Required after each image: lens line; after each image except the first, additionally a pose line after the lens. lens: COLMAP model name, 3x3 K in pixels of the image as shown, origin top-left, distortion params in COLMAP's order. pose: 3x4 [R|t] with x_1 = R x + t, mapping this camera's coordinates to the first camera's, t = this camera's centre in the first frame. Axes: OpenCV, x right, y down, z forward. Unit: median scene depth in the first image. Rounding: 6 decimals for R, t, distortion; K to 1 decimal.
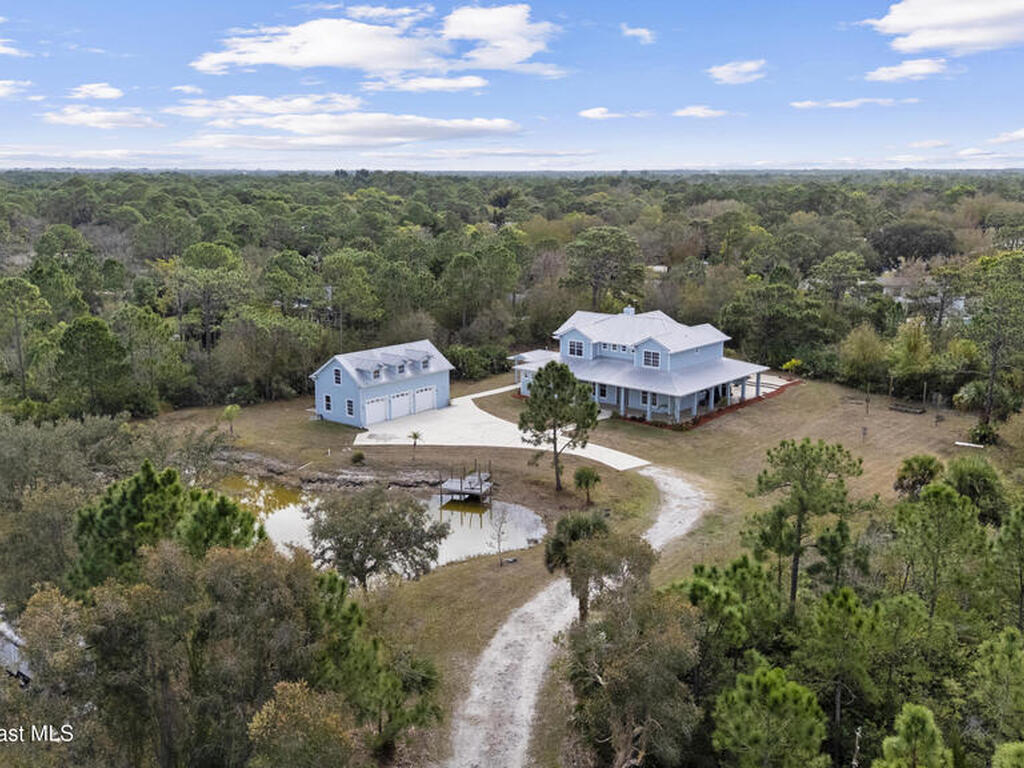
lens RADIAL K [[1051.3, 0, 513.0], [0, 1051.3, 385.3], [0, 0, 1]] dist [0.000434, 0.000000]
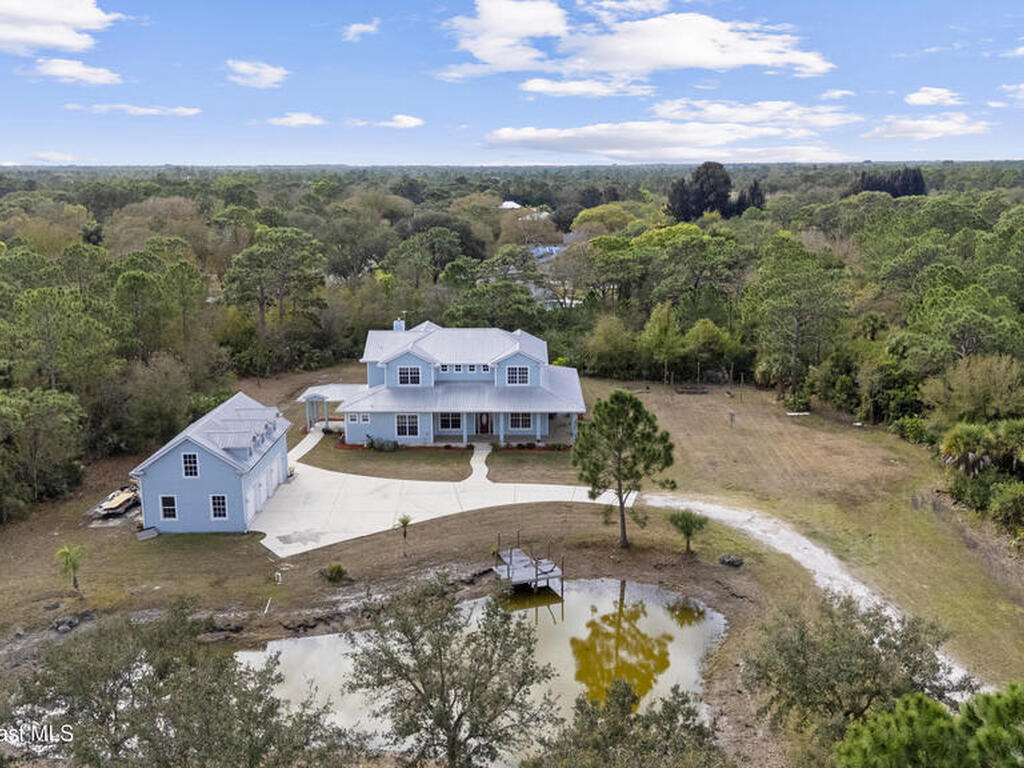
lens RADIAL K [[970.1, 0, 507.5], [0, 970.1, 381.7], [0, 0, 1]] dist [-0.000920, 0.000000]
pose [[0.745319, -0.136555, 0.652573, -0.384023], [0.134381, 0.989480, 0.053576, -0.061772], [-0.653024, 0.047762, 0.755829, 0.385728]]
